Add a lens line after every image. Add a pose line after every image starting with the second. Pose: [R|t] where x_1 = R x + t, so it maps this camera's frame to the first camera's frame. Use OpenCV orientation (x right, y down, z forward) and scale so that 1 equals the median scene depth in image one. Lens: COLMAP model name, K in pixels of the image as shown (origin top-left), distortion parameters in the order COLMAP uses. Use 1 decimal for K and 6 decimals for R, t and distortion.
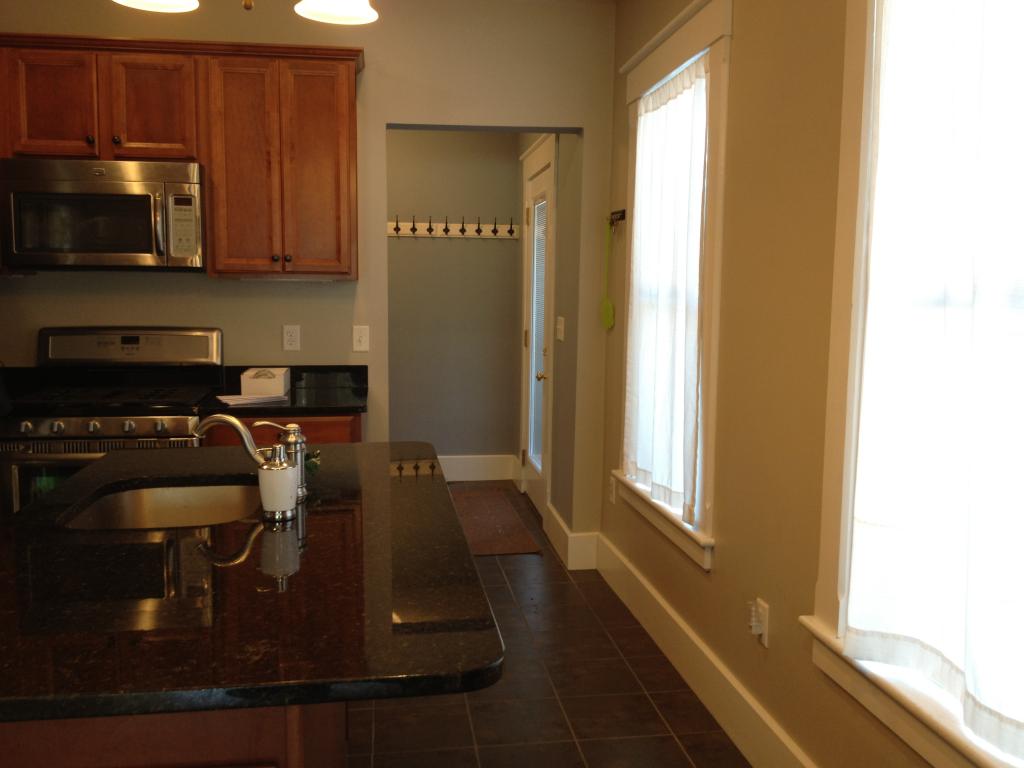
lens RADIAL K [[959.3, 0, 512.0], [0, 959.3, 384.0], [0, 0, 1]] dist [0.130987, -0.260777]
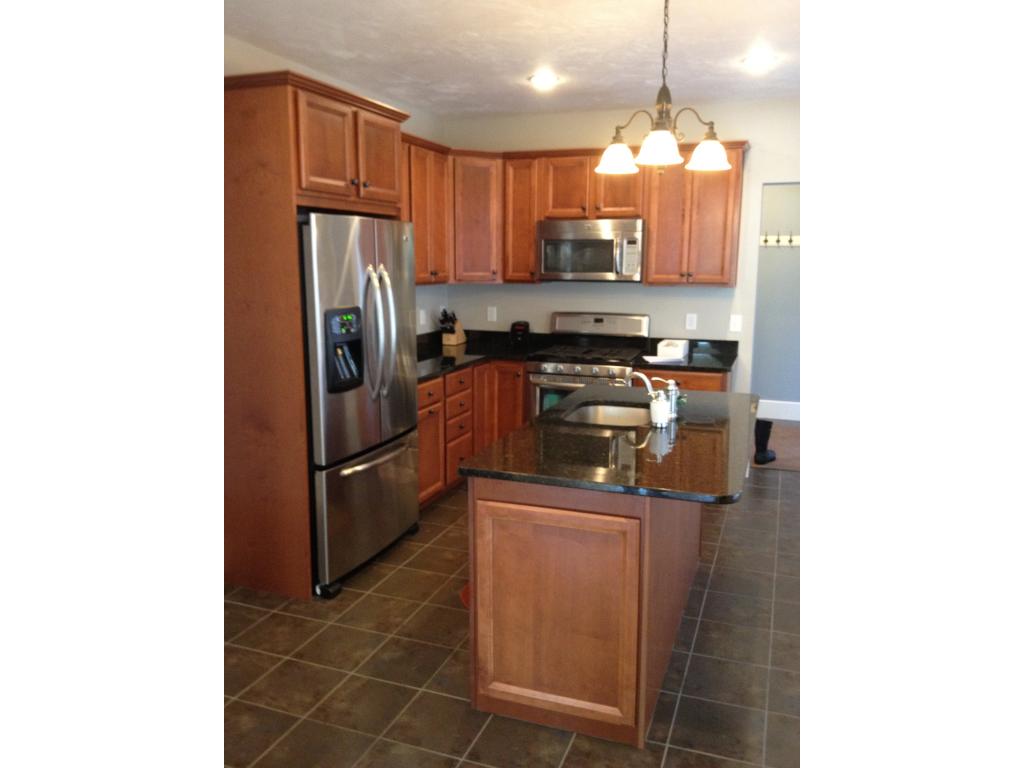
lens RADIAL K [[723.2, 0, 512.0], [0, 723.2, 384.0], [0, 0, 1]] dist [0.111640, -0.222902]
pose [[0.879437, 0.075044, -0.470064, 0.098486], [-0.044174, 0.996100, 0.076379, -0.026716], [0.473962, -0.046406, 0.879322, -0.242065]]
